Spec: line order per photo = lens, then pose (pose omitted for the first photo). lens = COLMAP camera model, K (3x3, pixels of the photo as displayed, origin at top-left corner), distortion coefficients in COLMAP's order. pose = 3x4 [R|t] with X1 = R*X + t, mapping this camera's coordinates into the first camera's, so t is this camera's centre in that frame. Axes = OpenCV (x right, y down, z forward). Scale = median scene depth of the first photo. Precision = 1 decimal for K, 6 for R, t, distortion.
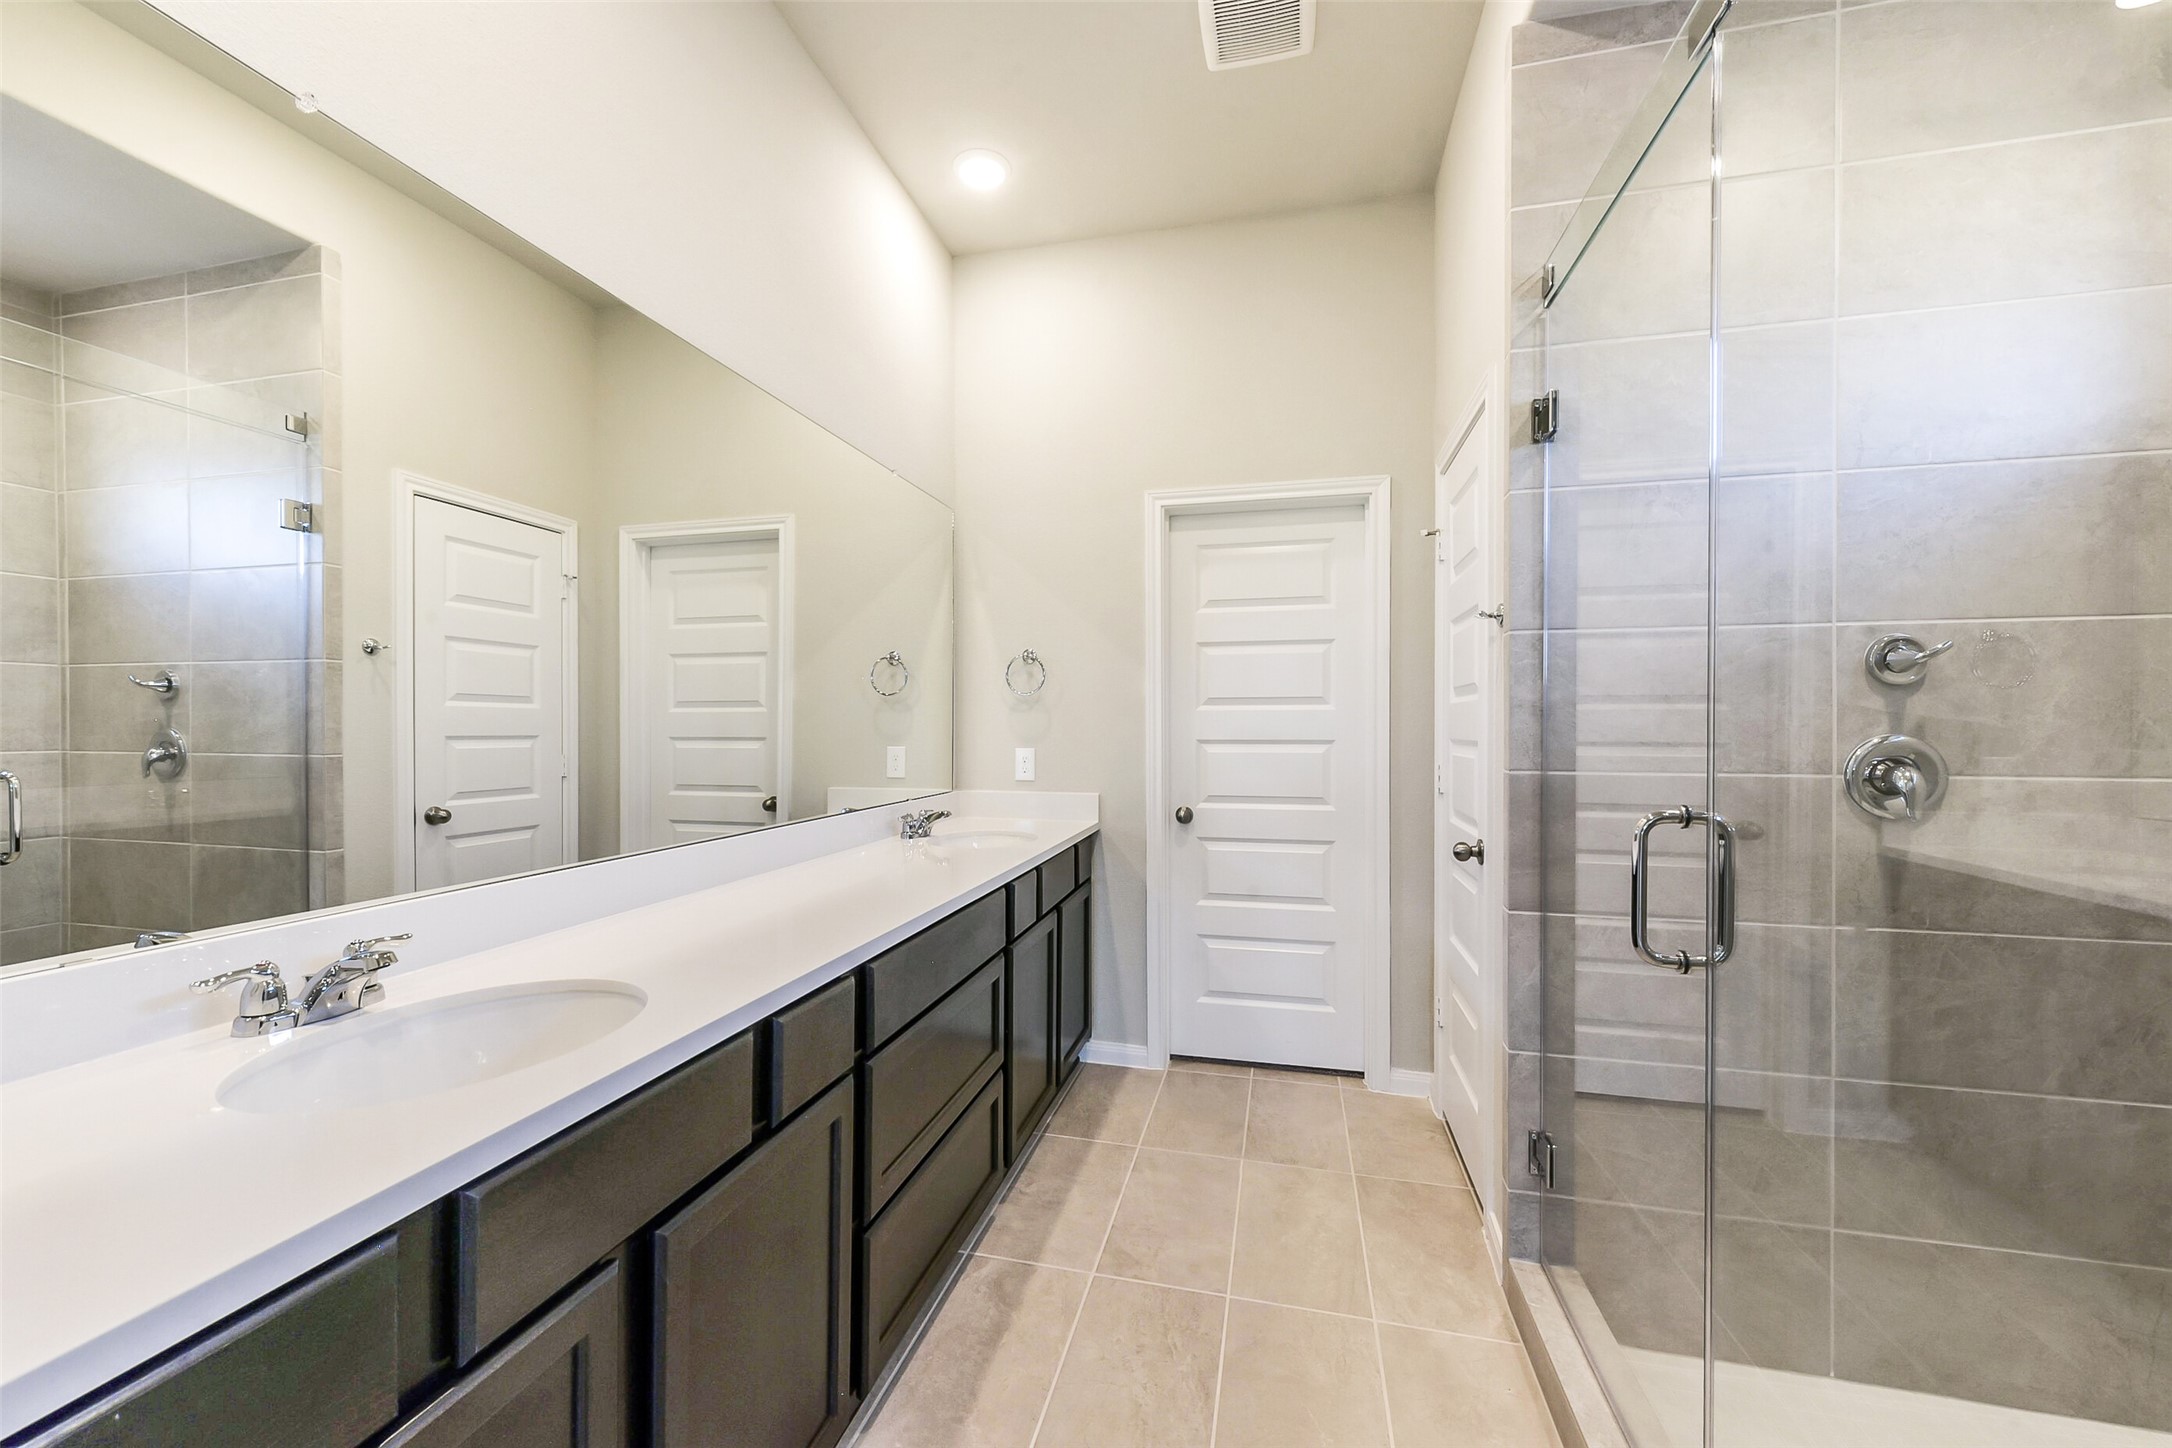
lens RADIAL K [[846.4, 0, 1088.9], [0, 846.4, 729.1], [0, 0, 1]] dist [-0.001338, -0.000218]
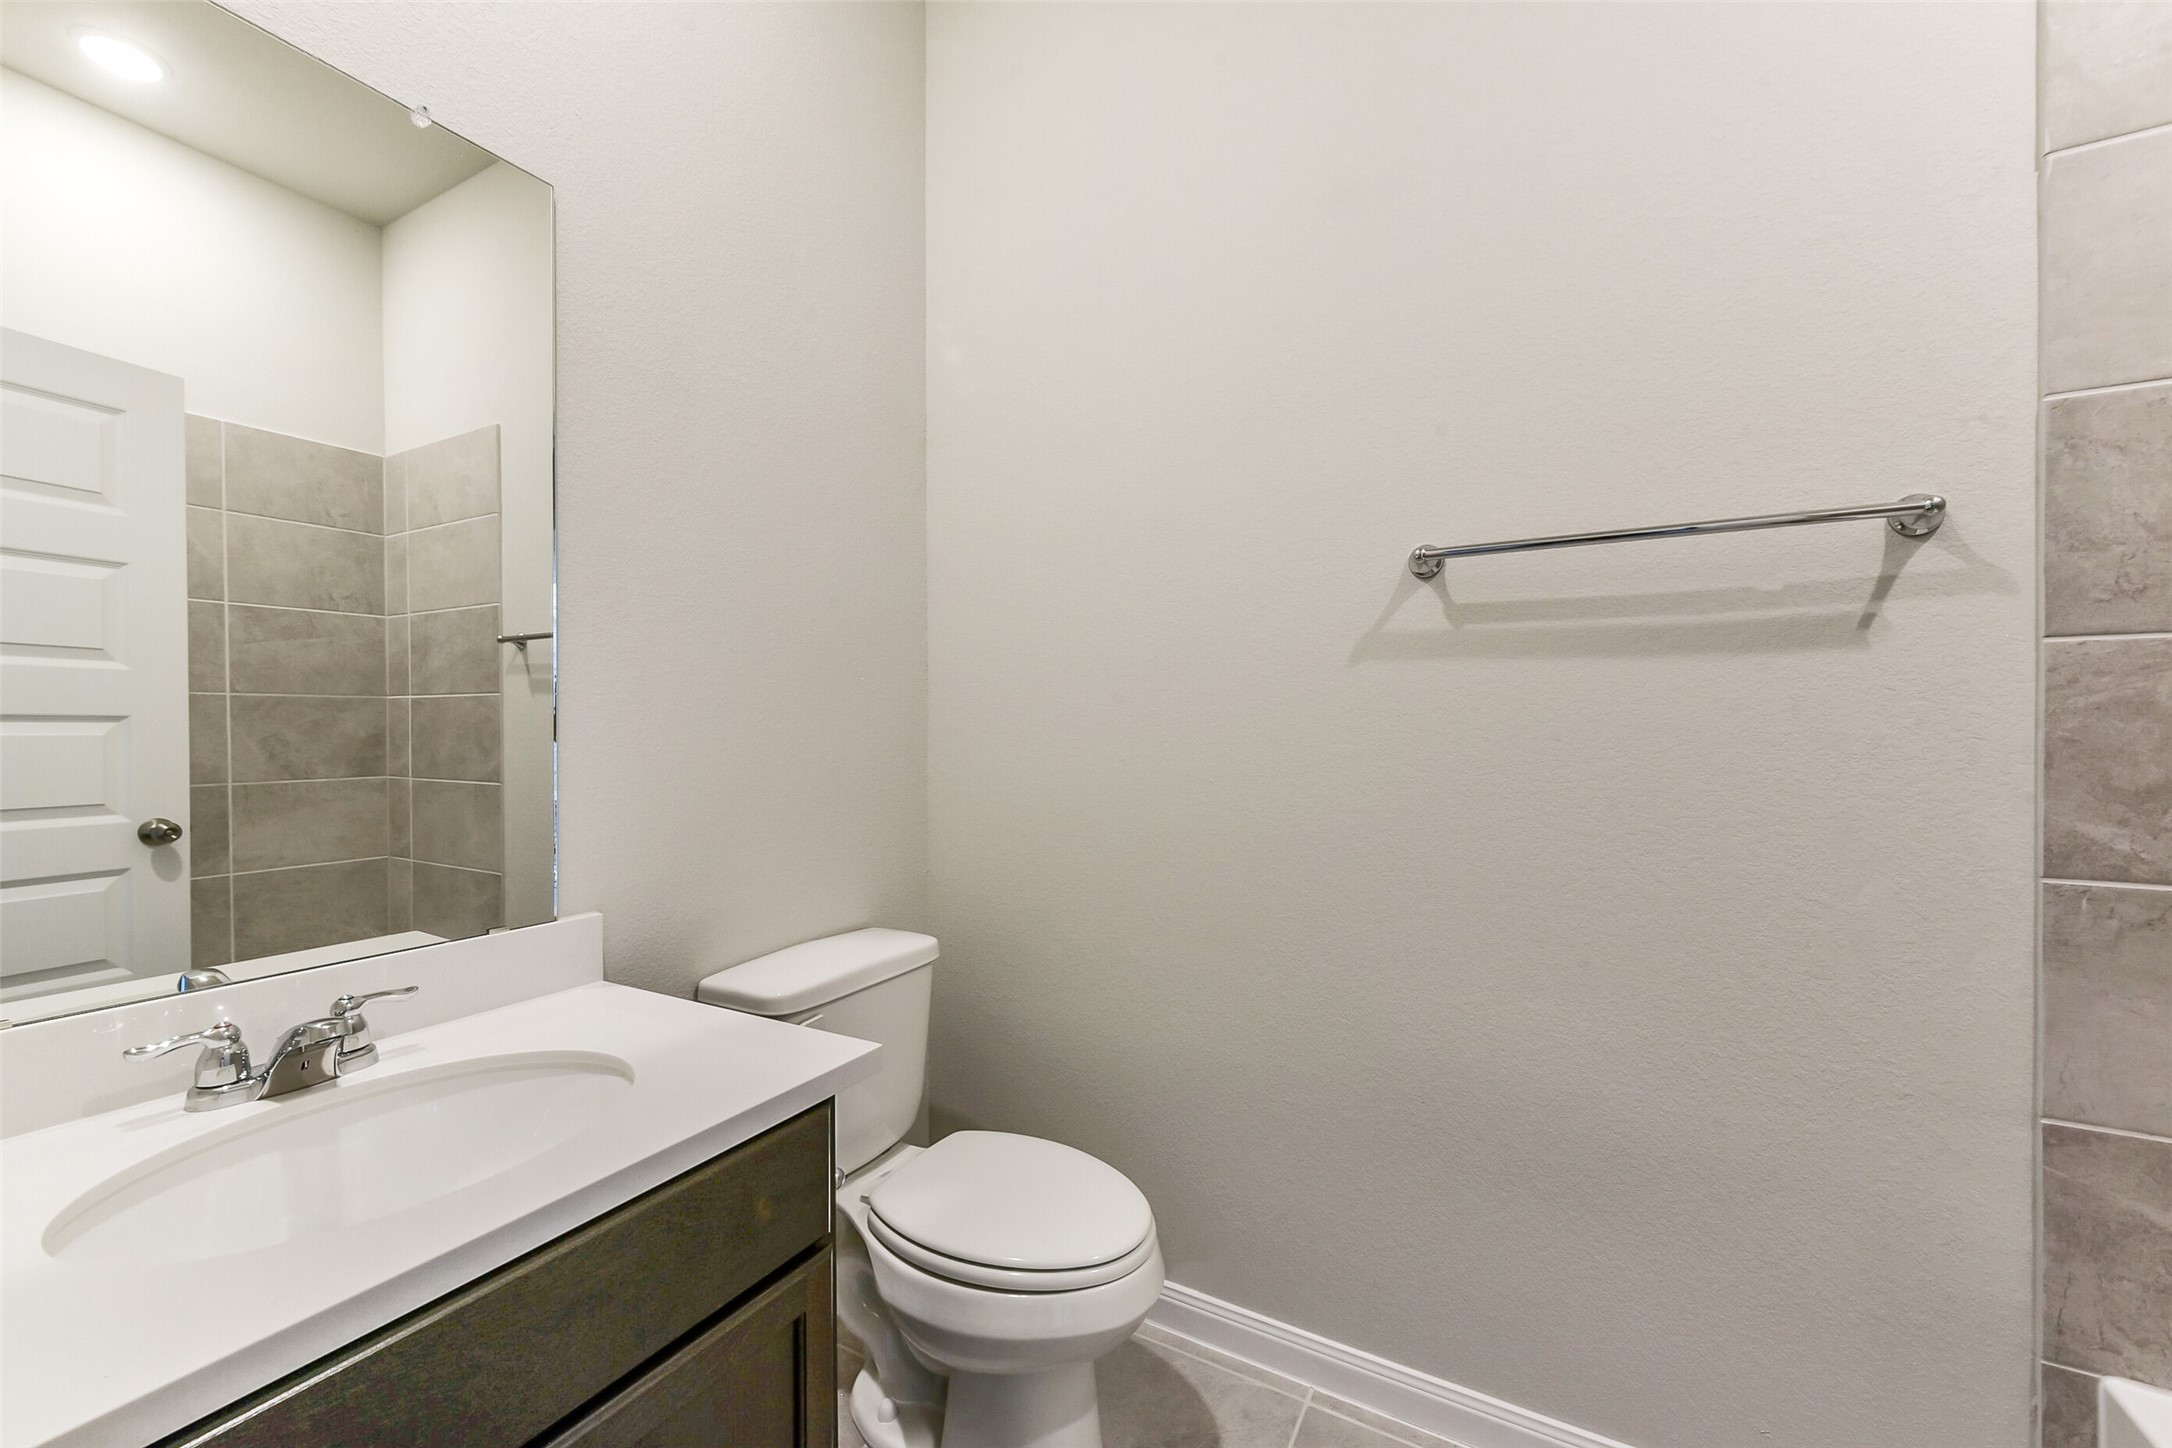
lens RADIAL K [[846.4, 0, 1088.9], [0, 846.4, 729.1], [0, 0, 1]] dist [-0.001338, -0.000218]
pose [[0.972280, -0.014430, -0.233374, 0.083606], [0.012993, 0.999886, -0.007692, -0.006258], [0.233459, 0.004447, 0.972357, 0.324952]]
